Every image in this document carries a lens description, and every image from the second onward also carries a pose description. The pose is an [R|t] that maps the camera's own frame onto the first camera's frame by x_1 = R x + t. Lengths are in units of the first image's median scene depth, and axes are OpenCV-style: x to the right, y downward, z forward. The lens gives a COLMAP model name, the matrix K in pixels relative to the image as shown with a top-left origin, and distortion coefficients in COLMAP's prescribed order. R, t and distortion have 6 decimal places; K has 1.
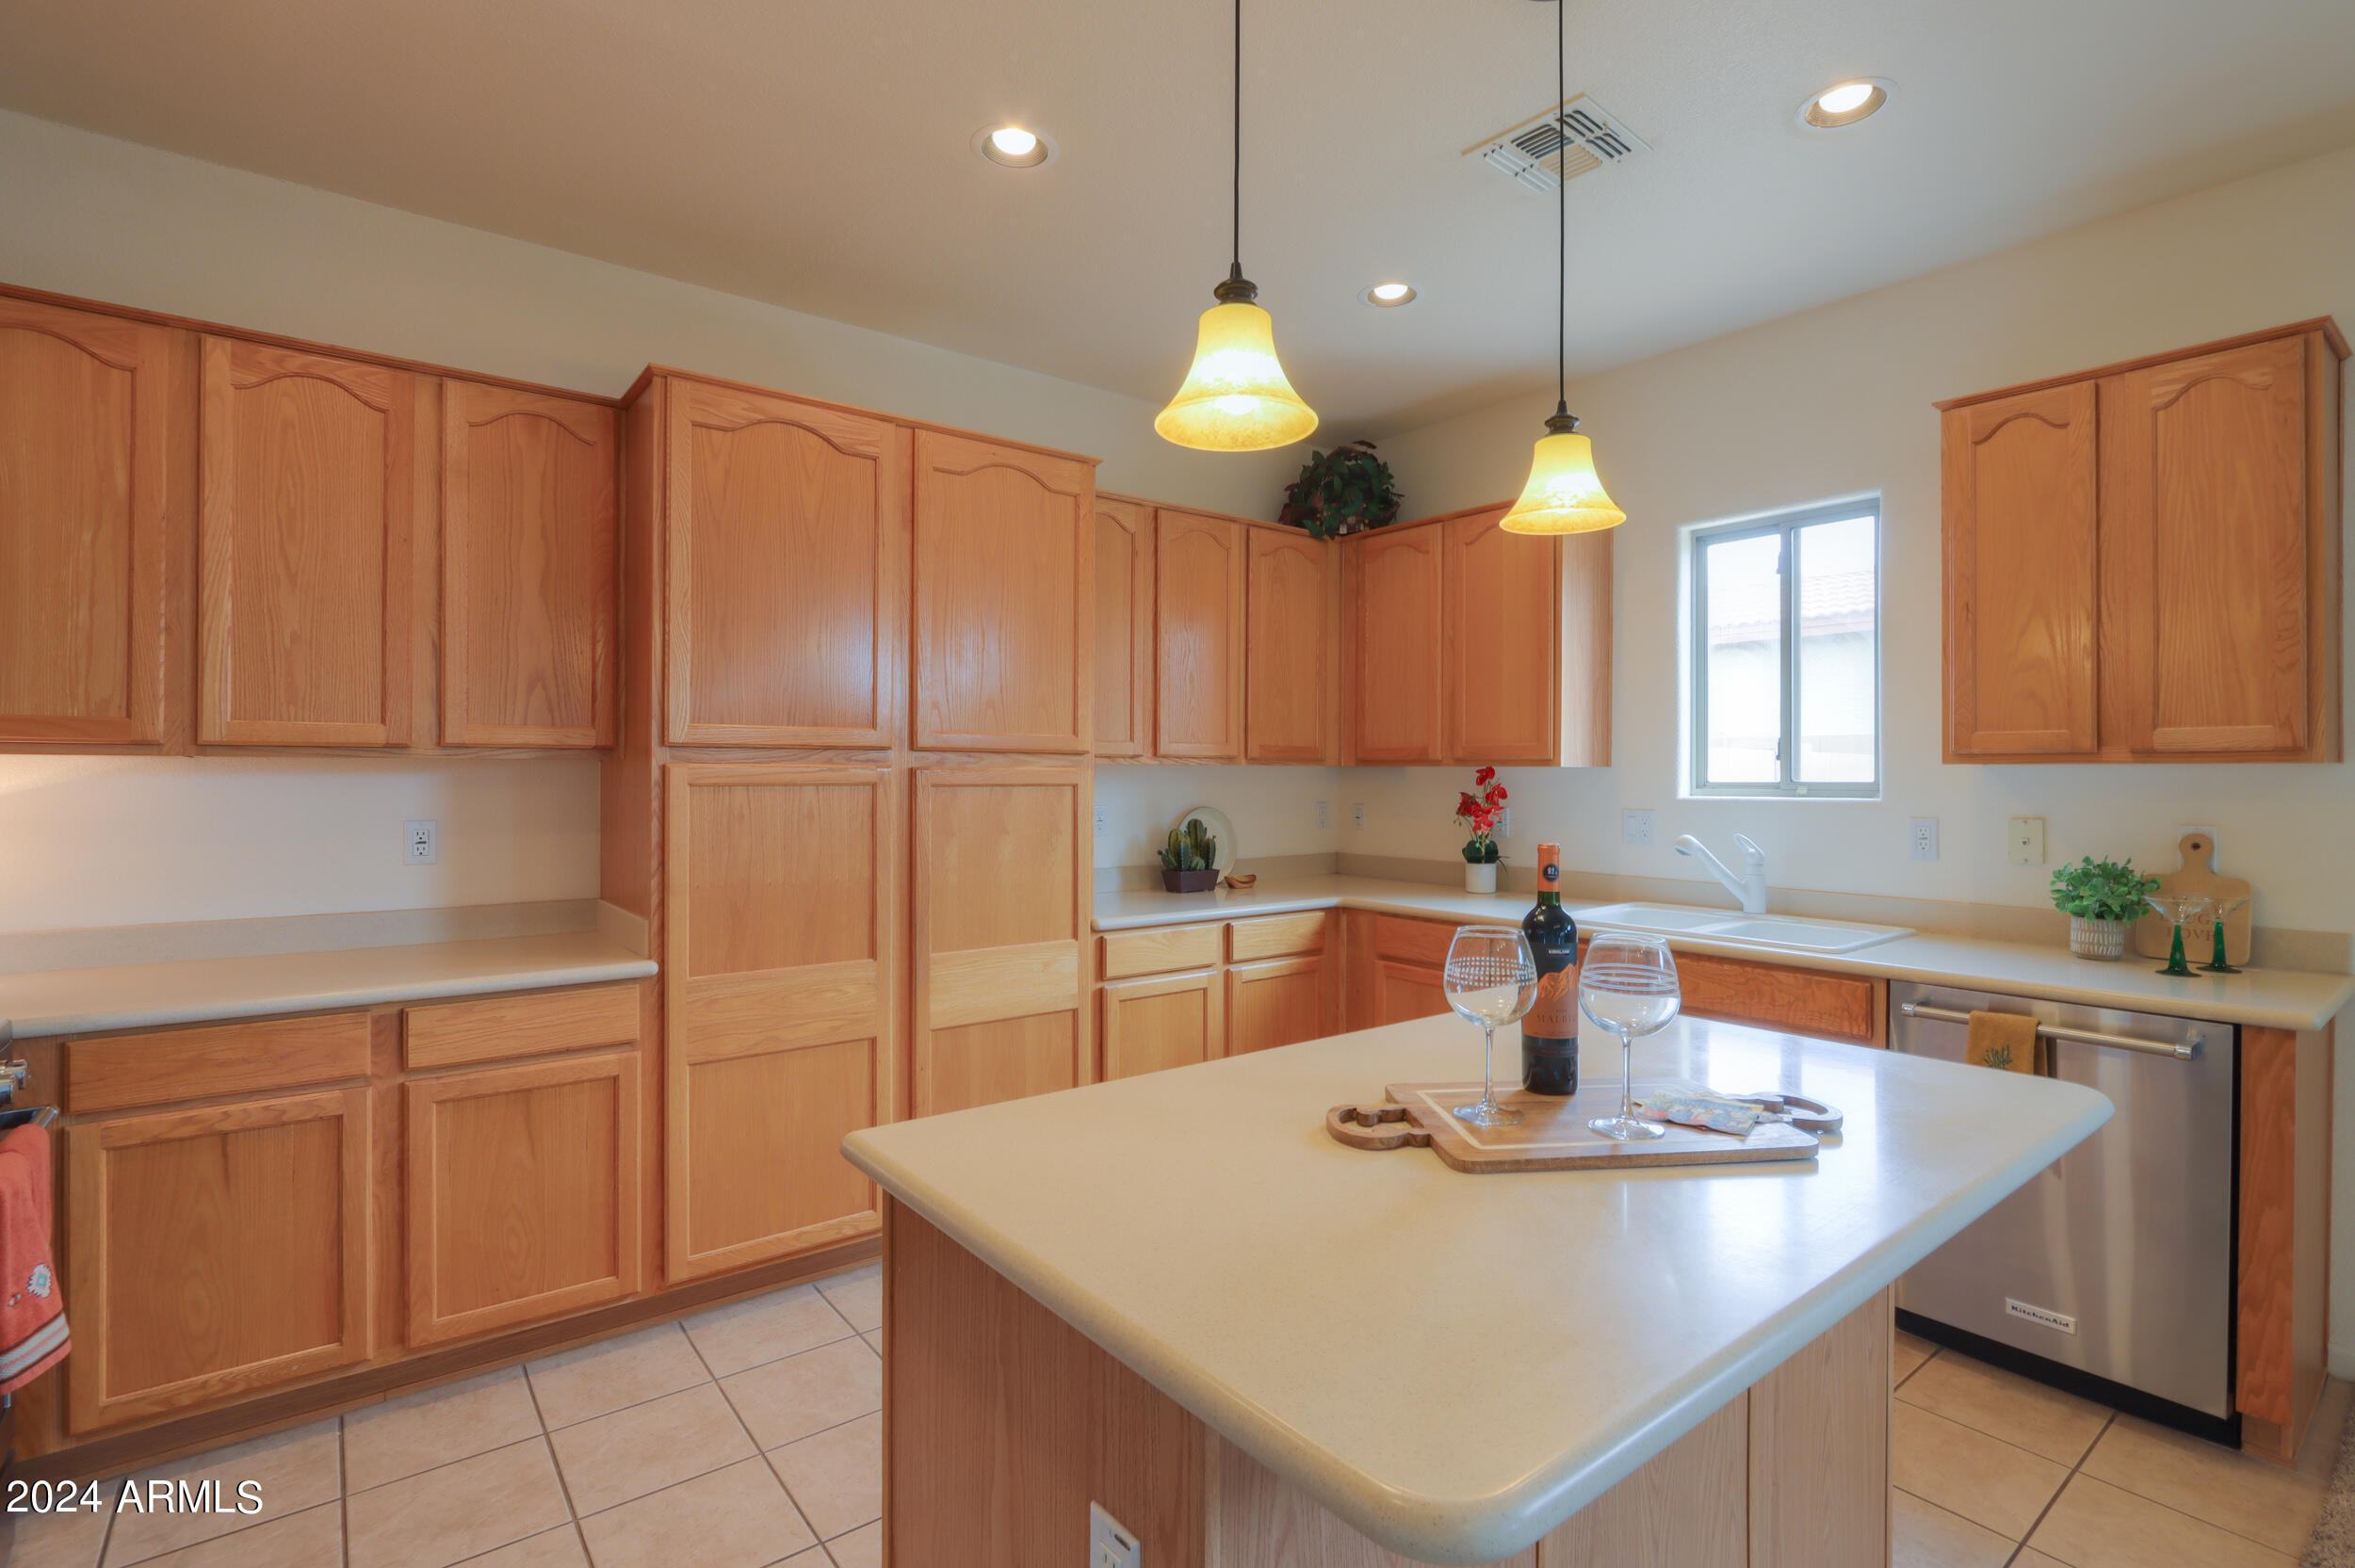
lens RADIAL K [[1100.4, 0, 1183.5], [0, 1100.4, 768.3], [0, 0, 1]] dist [-0.000273, 0.000012]
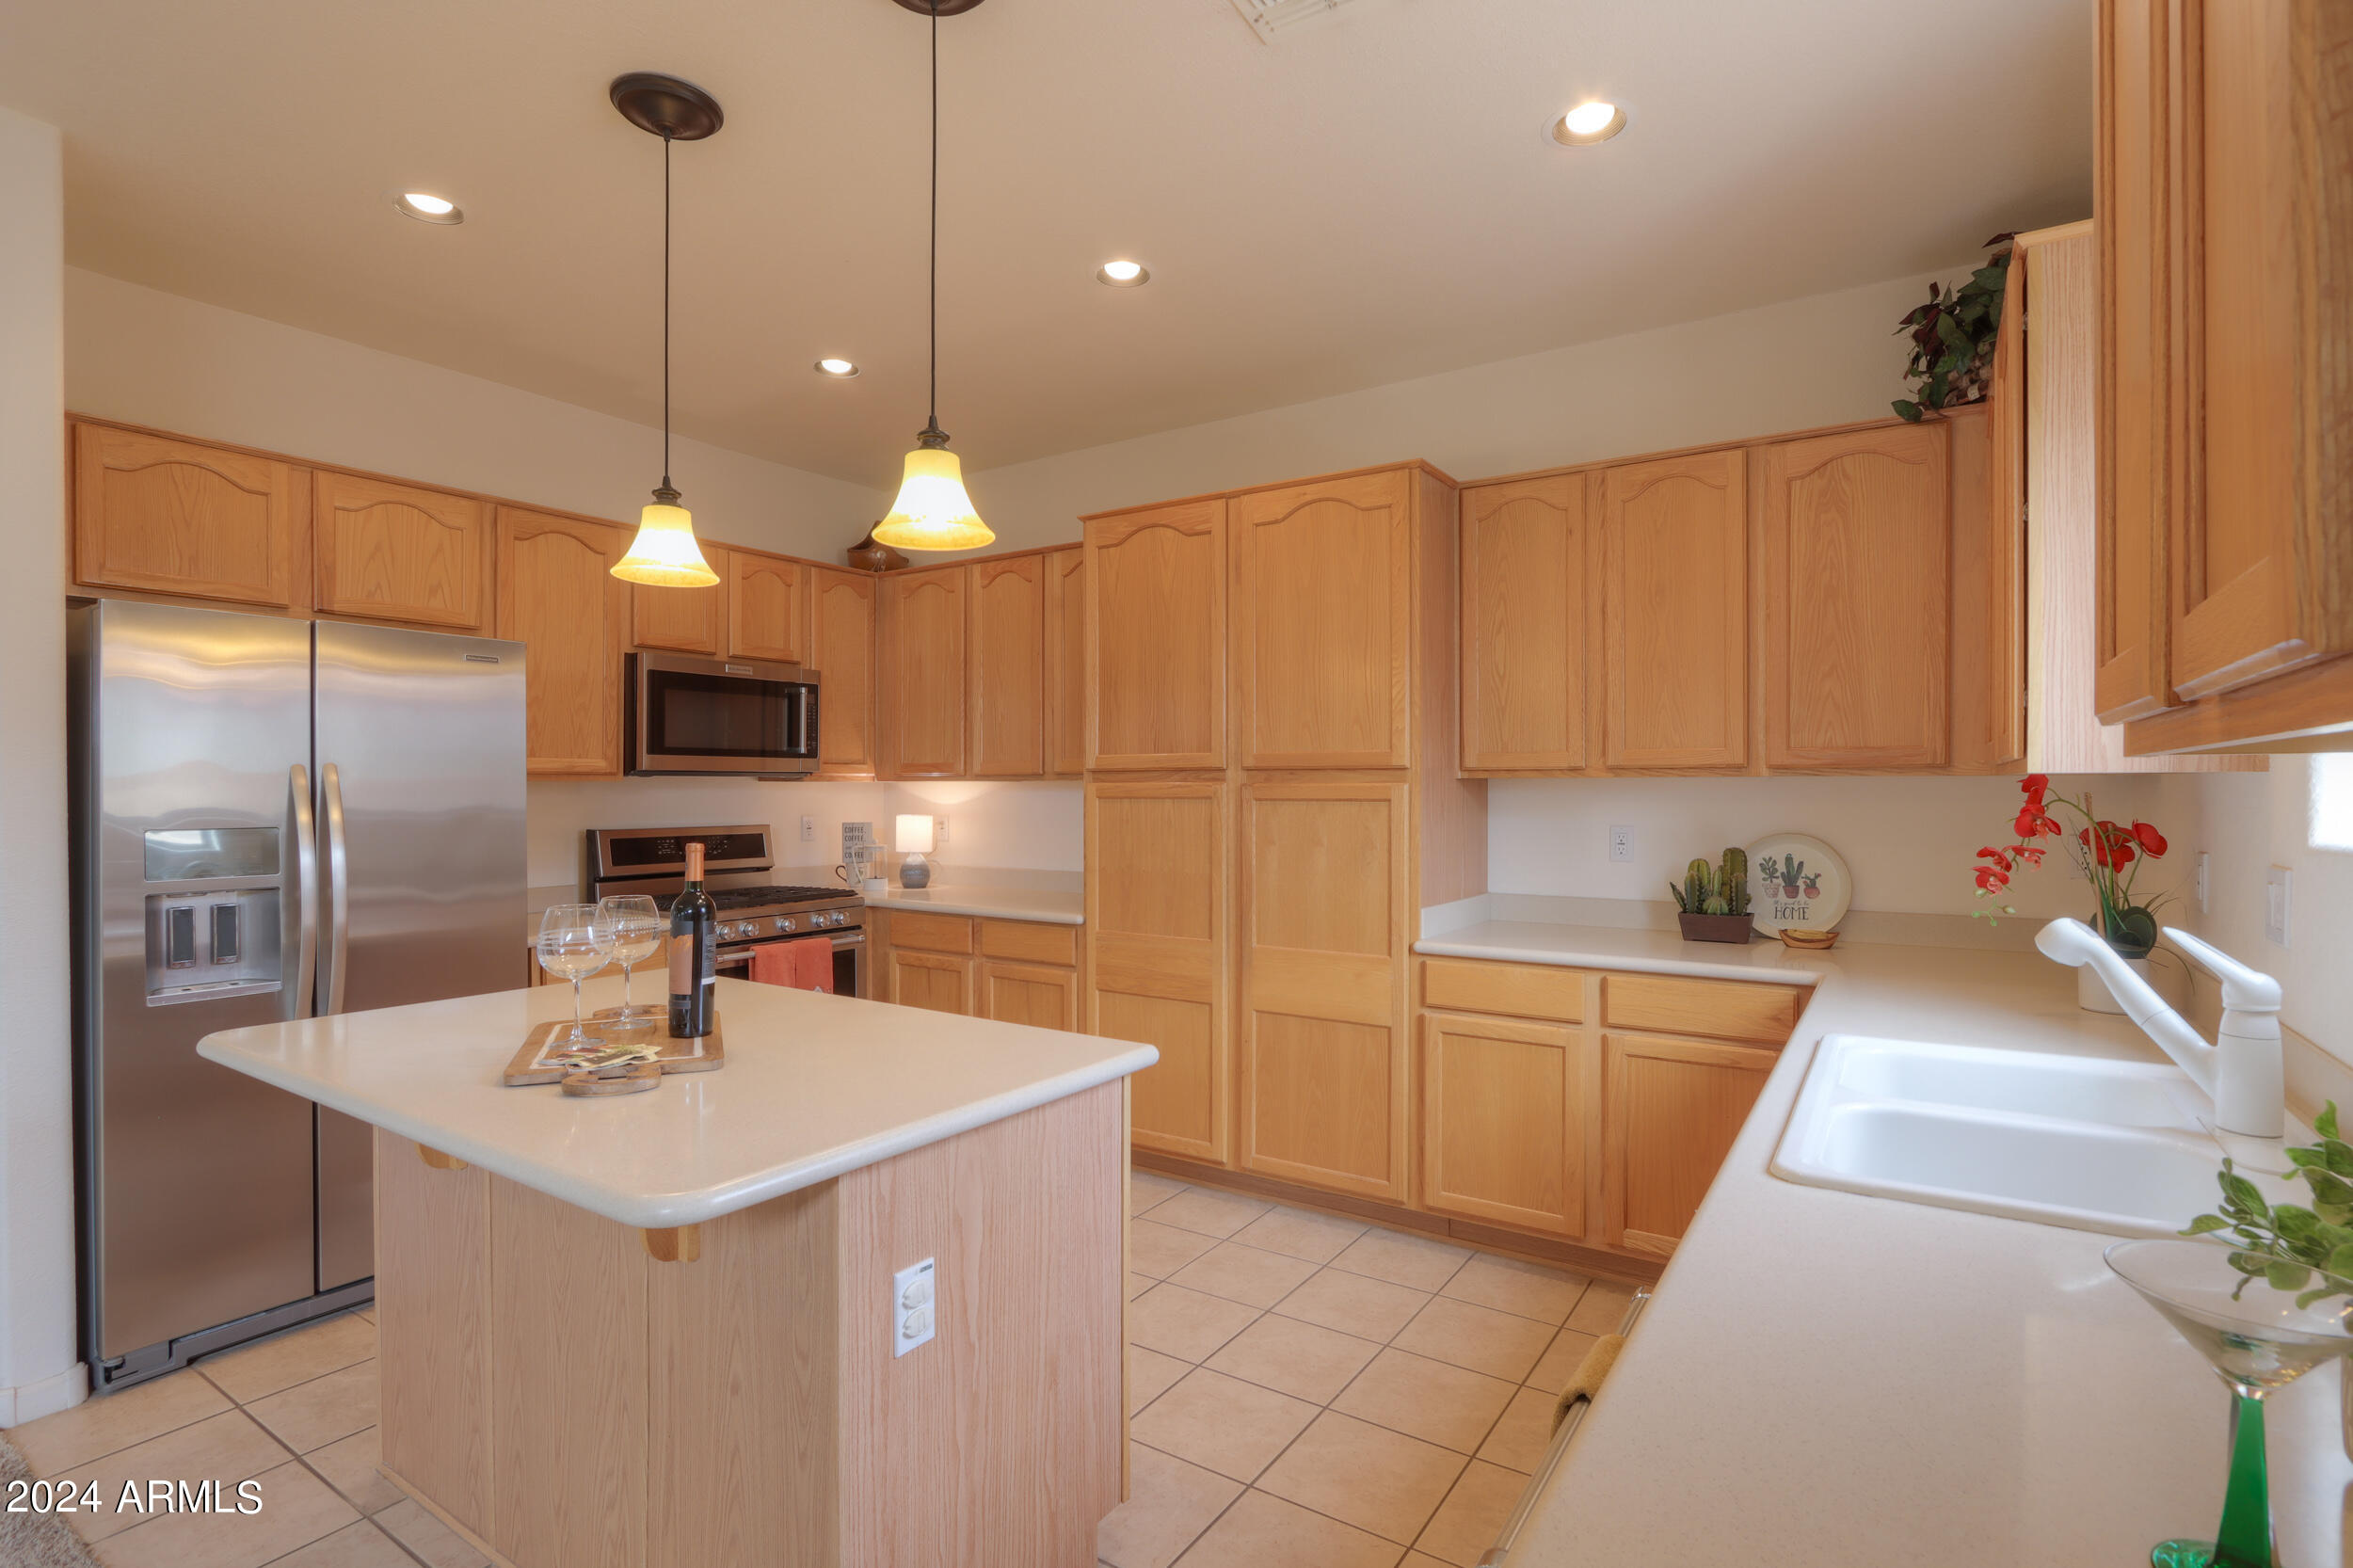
lens RADIAL K [[1131.9, 0, 1182.8], [0, 1131.9, 789.0], [0, 0, 1]] dist [-0.001720, -0.000189]
pose [[0.320336, 0.000867, -0.947303, 0.870617], [0.006803, 0.999972, 0.003216, 0.000050], [0.947279, -0.007475, 0.320321, 0.544455]]
